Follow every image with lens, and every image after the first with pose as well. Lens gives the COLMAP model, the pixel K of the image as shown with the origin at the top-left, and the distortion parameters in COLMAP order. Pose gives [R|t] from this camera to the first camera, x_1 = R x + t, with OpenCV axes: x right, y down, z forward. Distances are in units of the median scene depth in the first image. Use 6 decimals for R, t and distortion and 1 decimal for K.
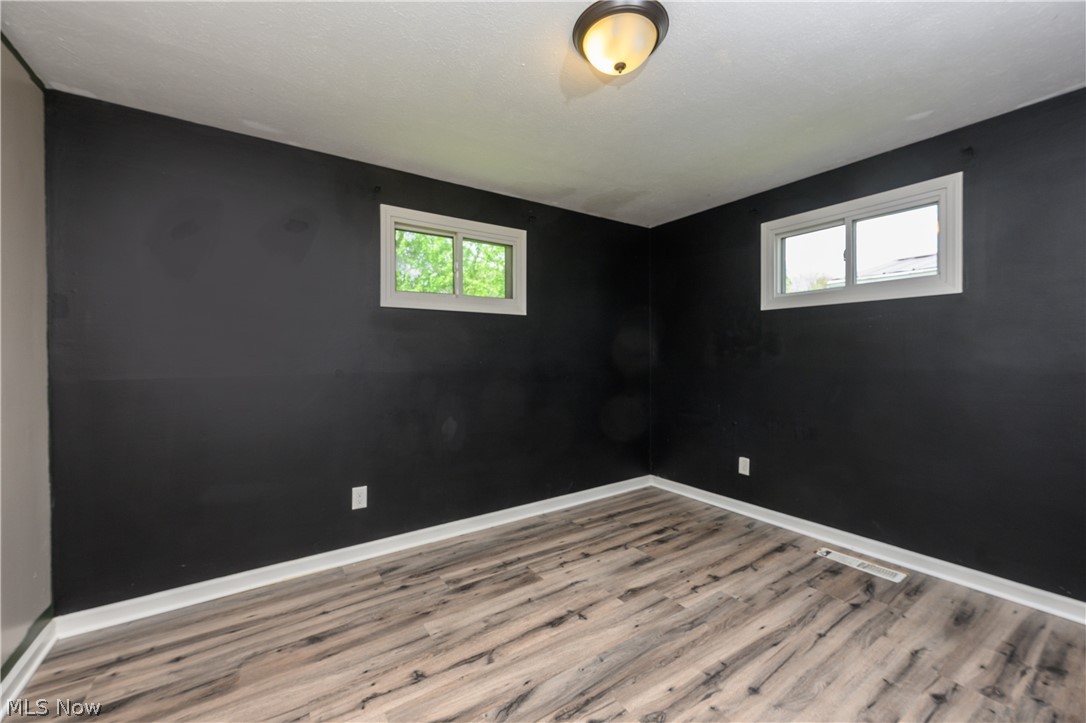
lens RADIAL K [[429.0, 0, 539.2], [0, 429.0, 358.1], [0, 0, 1]] dist [-0.001458, -0.000331]
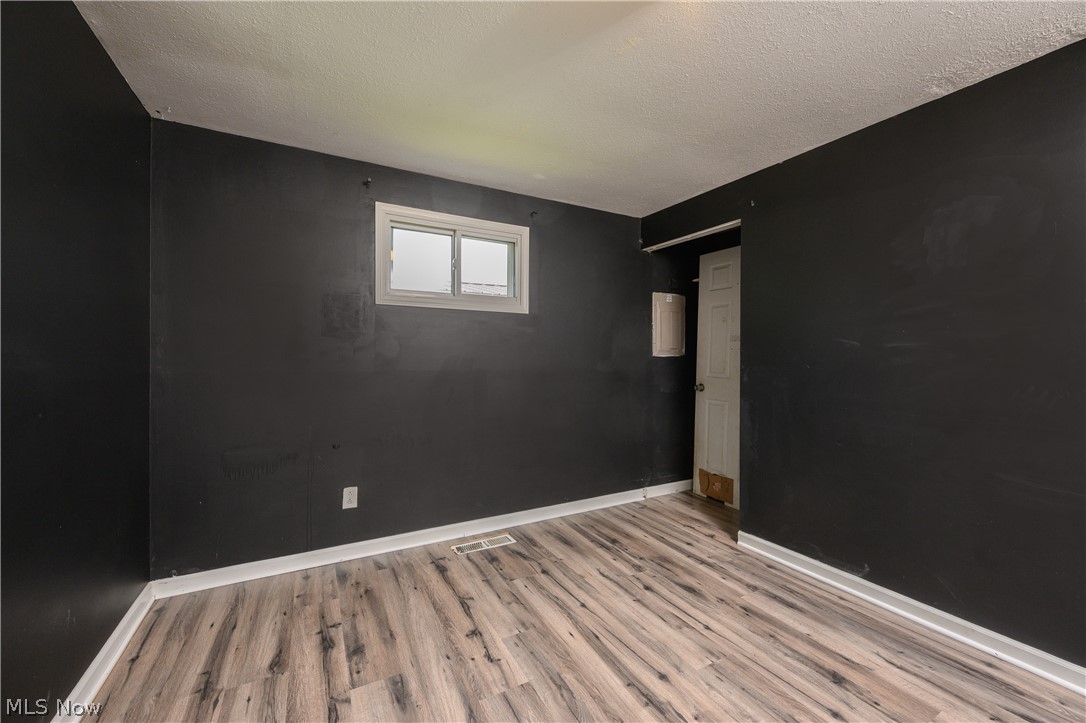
lens RADIAL K [[429.0, 0, 539.2], [0, 429.0, 358.1], [0, 0, 1]] dist [-0.001458, -0.000331]
pose [[0.095742, 0.000764, 0.995406, -0.376789], [0.004191, 0.999991, -0.001170, -0.004985], [-0.995397, 0.004284, 0.095738, 0.784440]]
